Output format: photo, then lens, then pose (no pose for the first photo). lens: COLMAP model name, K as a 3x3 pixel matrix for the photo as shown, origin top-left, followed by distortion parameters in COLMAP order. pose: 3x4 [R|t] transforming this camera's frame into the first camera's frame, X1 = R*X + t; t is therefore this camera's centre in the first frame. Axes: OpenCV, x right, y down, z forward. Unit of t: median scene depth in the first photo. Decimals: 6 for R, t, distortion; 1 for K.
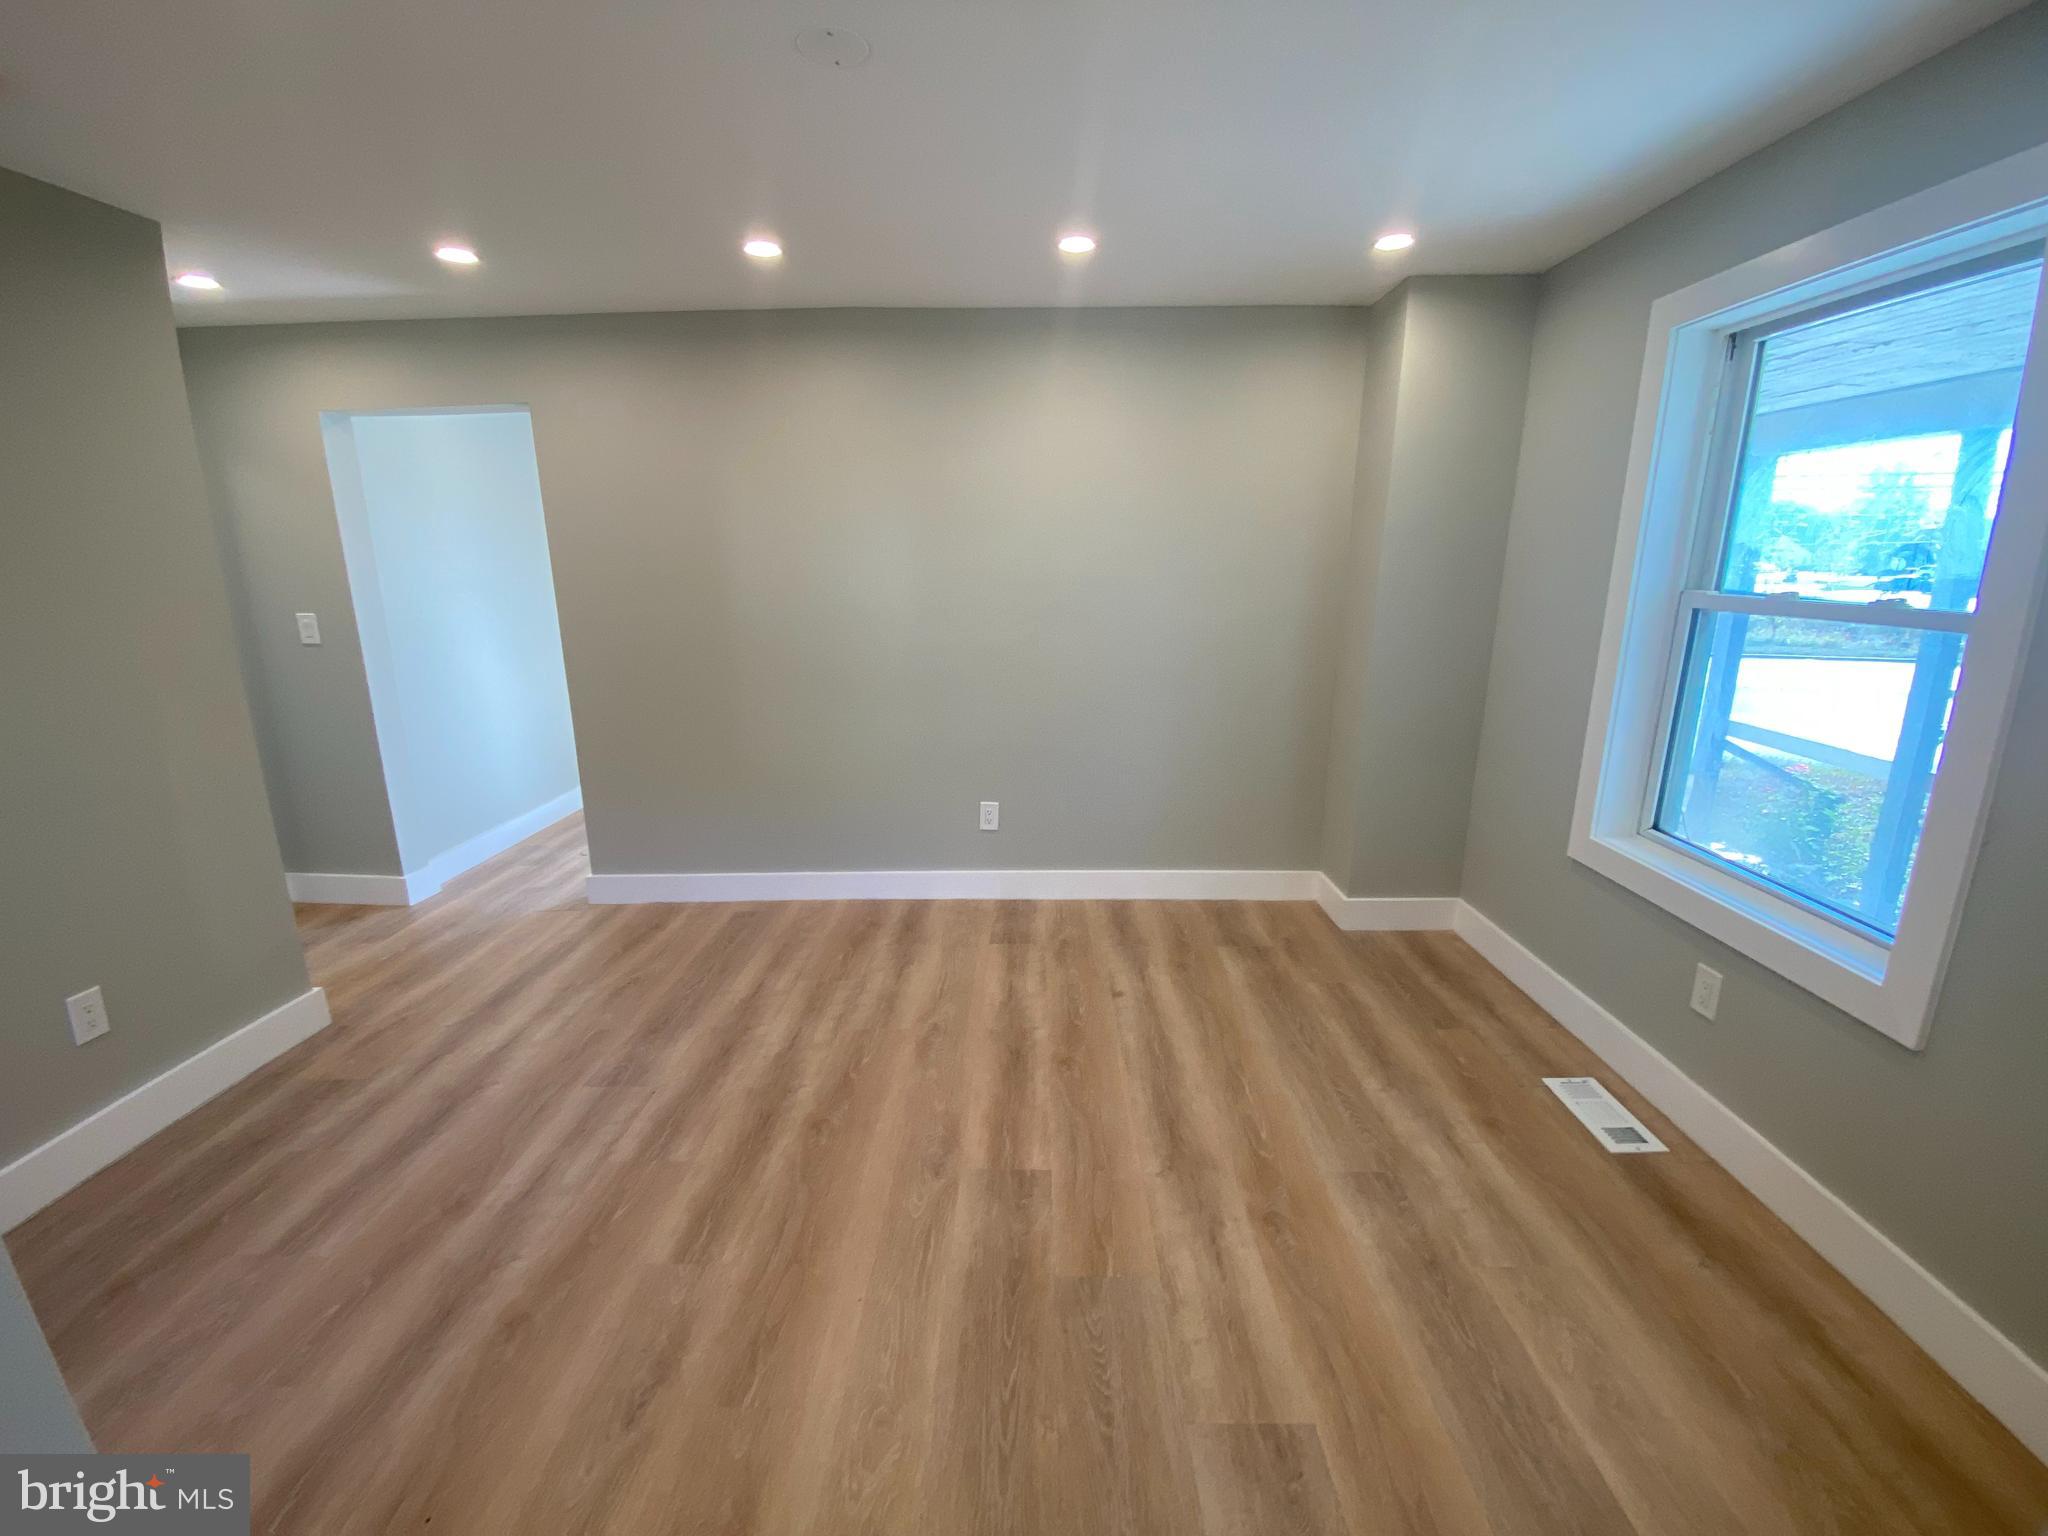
lens RADIAL K [[836.8, 0, 1028.2], [0, 836.8, 756.9], [0, 0, 1]] dist [0.005989, -0.012850]
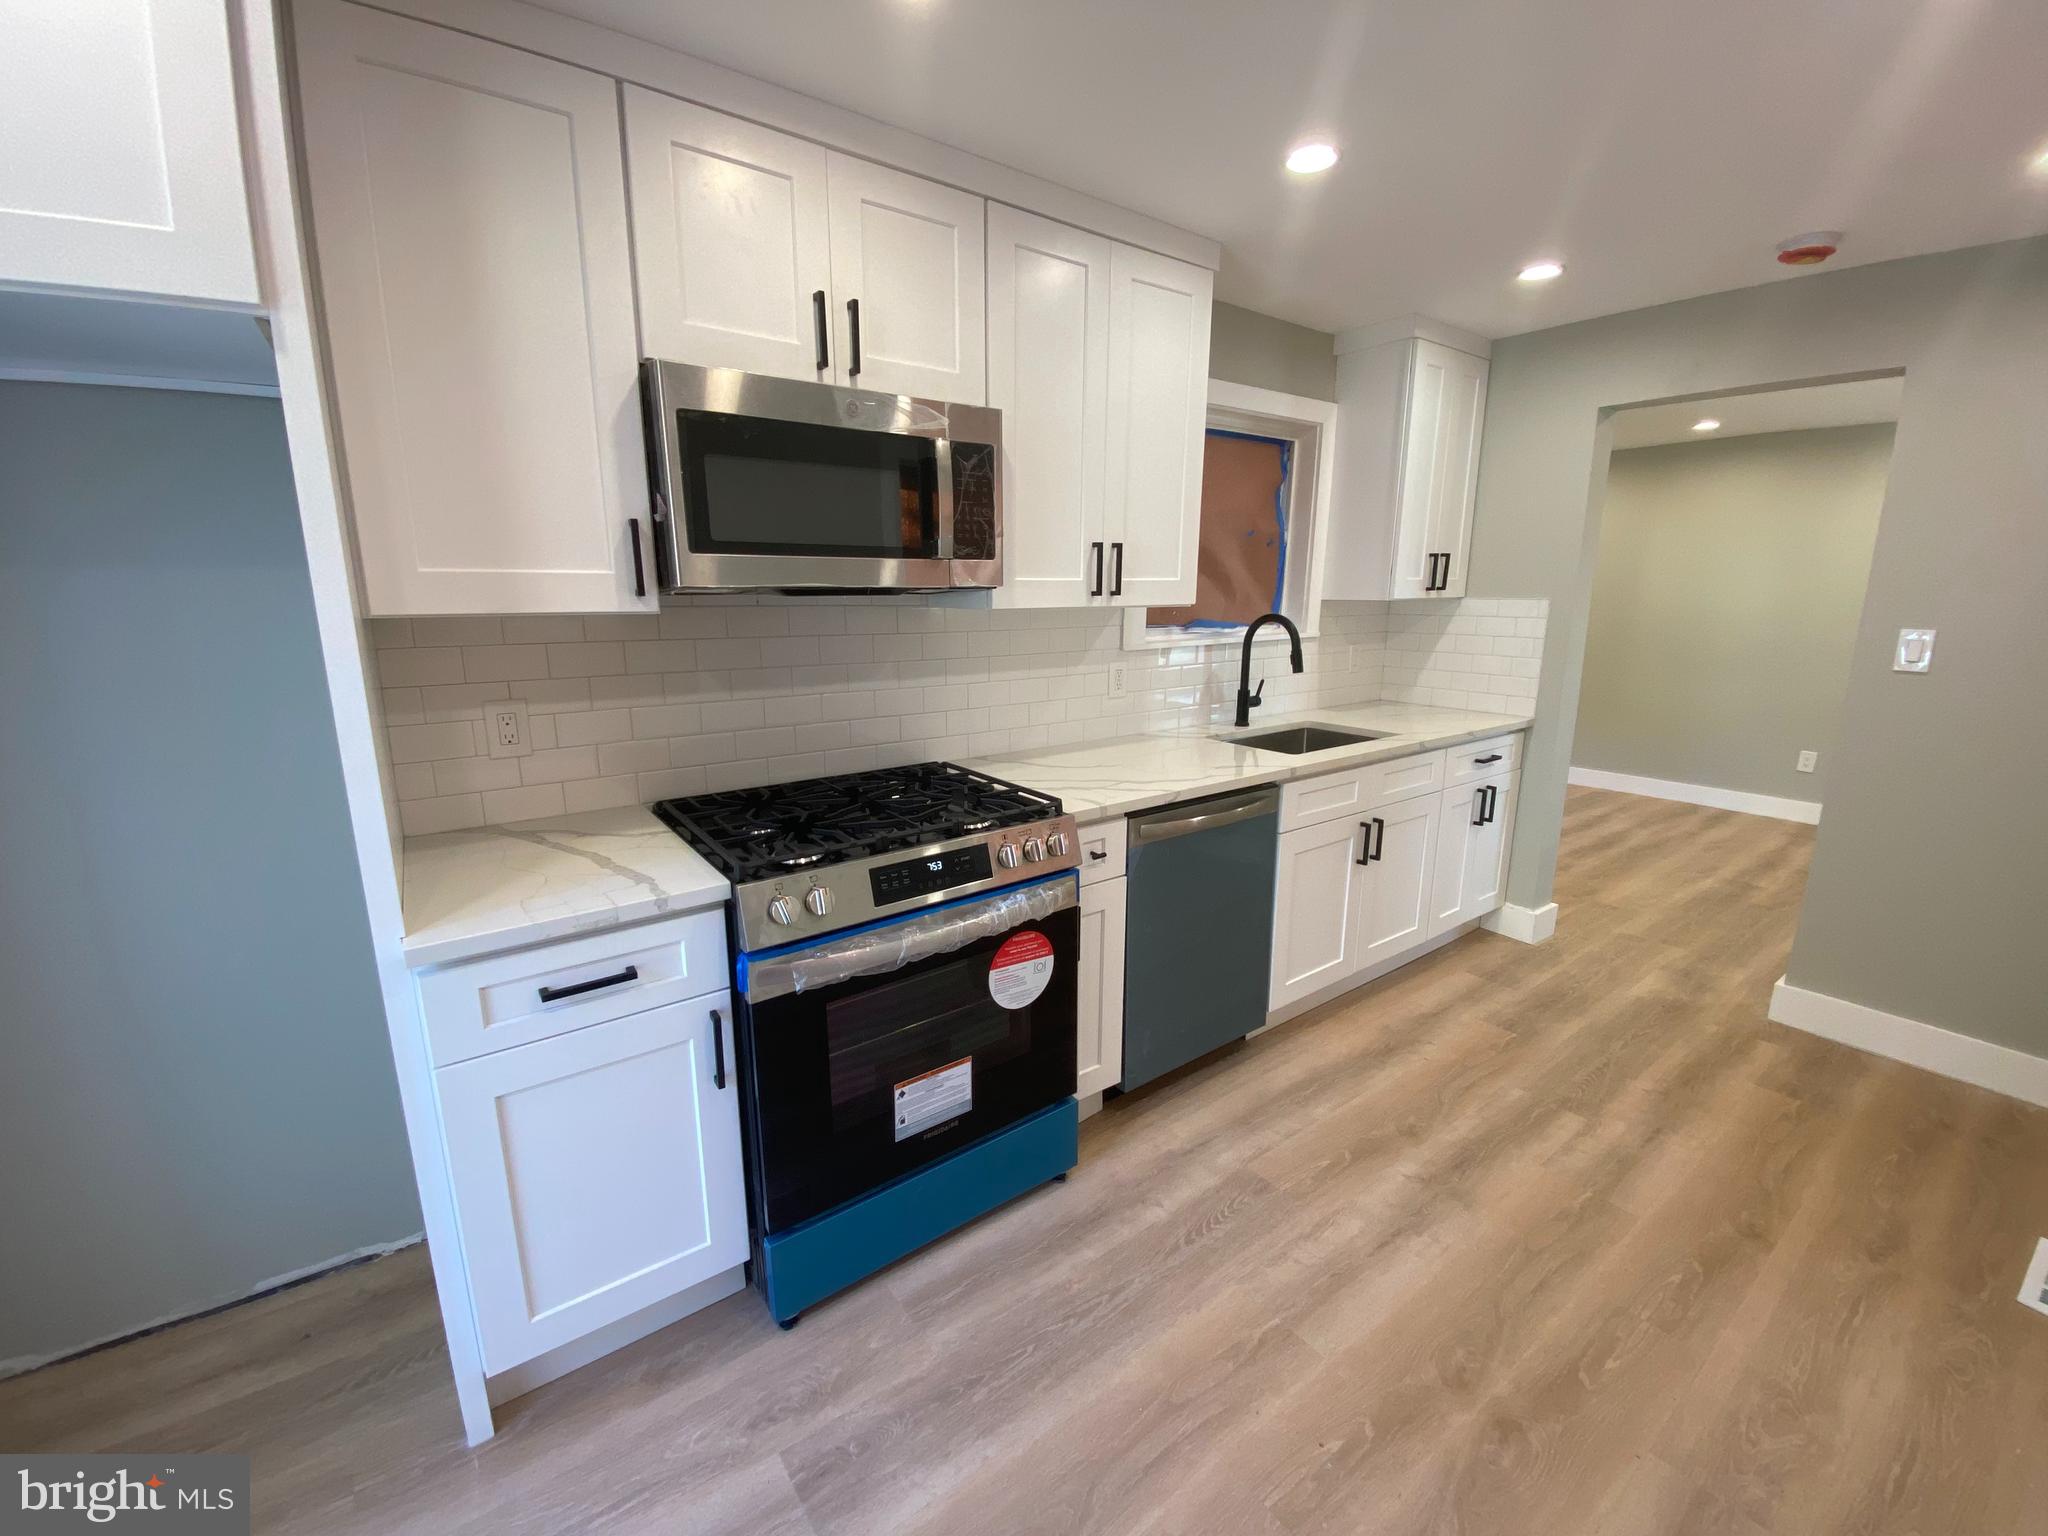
lens RADIAL K [[836.8, 0, 1015.6], [0, 836.8, 768.7], [0, 0, 1]] dist [0.005989, -0.012850]
pose [[0.602213, 0.180469, -0.777670, 0.421614], [-0.185698, 0.979061, 0.083404, 0.363240], [0.776438, 0.094185, 0.623116, -1.596707]]
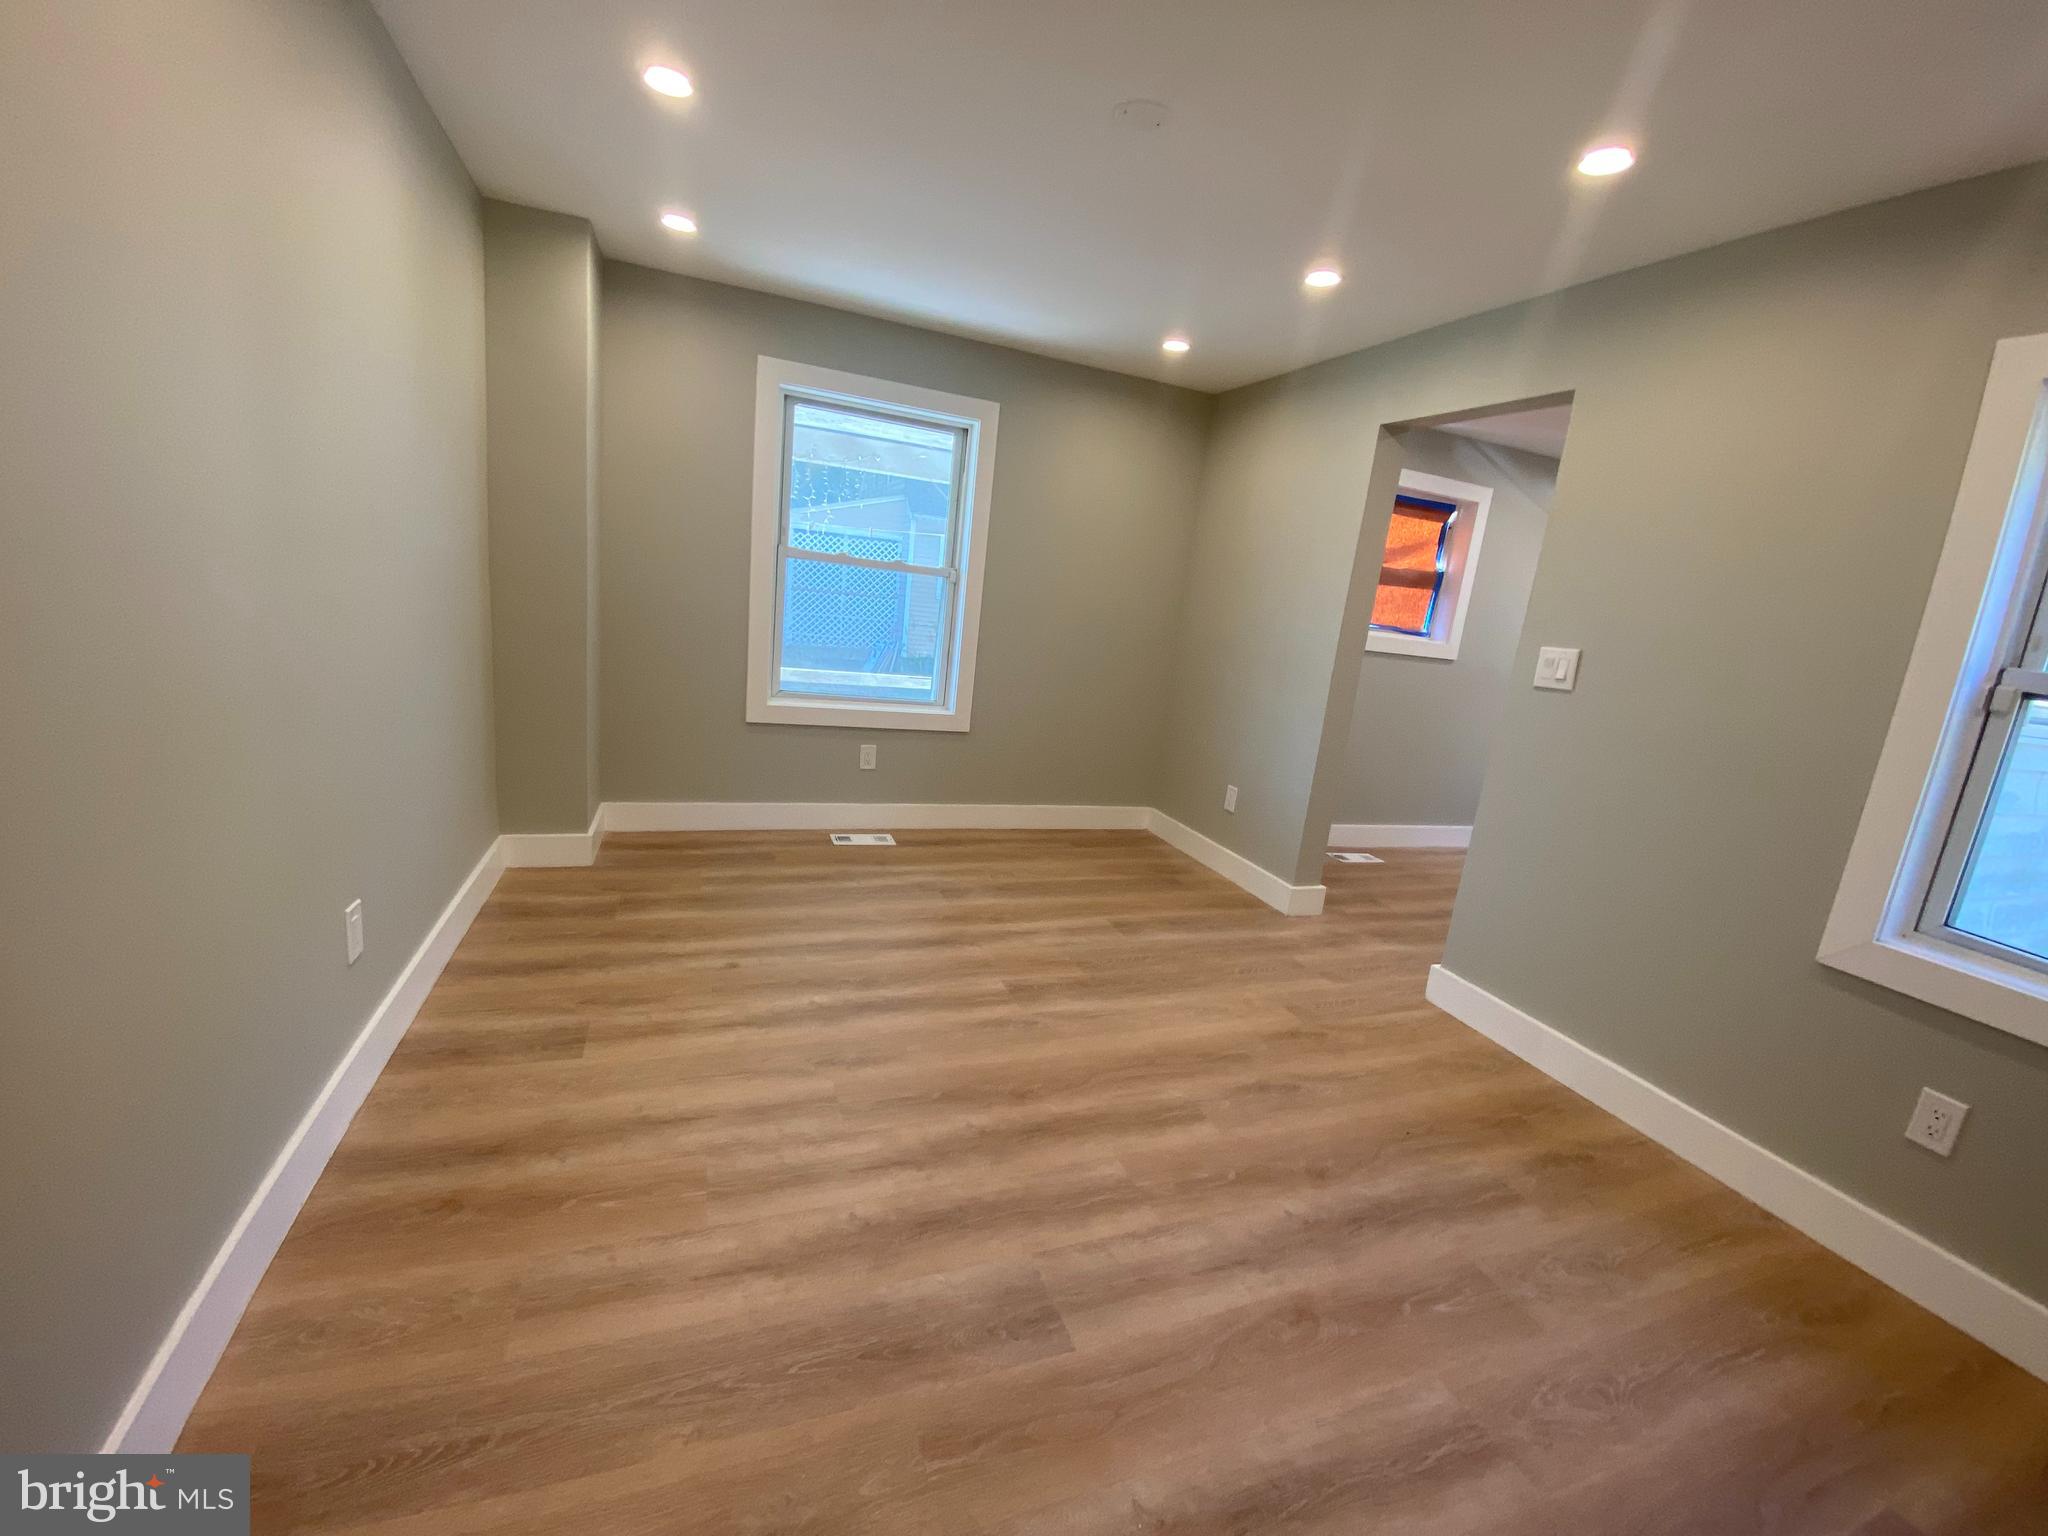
lens RADIAL K [[836.8, 0, 1007.0], [0, 836.8, 757.0], [0, 0, 1]] dist [0.005989, -0.012850]
pose [[-0.357529, -0.224809, 0.906440, -1.093529], [0.109613, 0.953785, 0.279786, -0.235037], [-0.927447, 0.199389, -0.316363, 1.288960]]
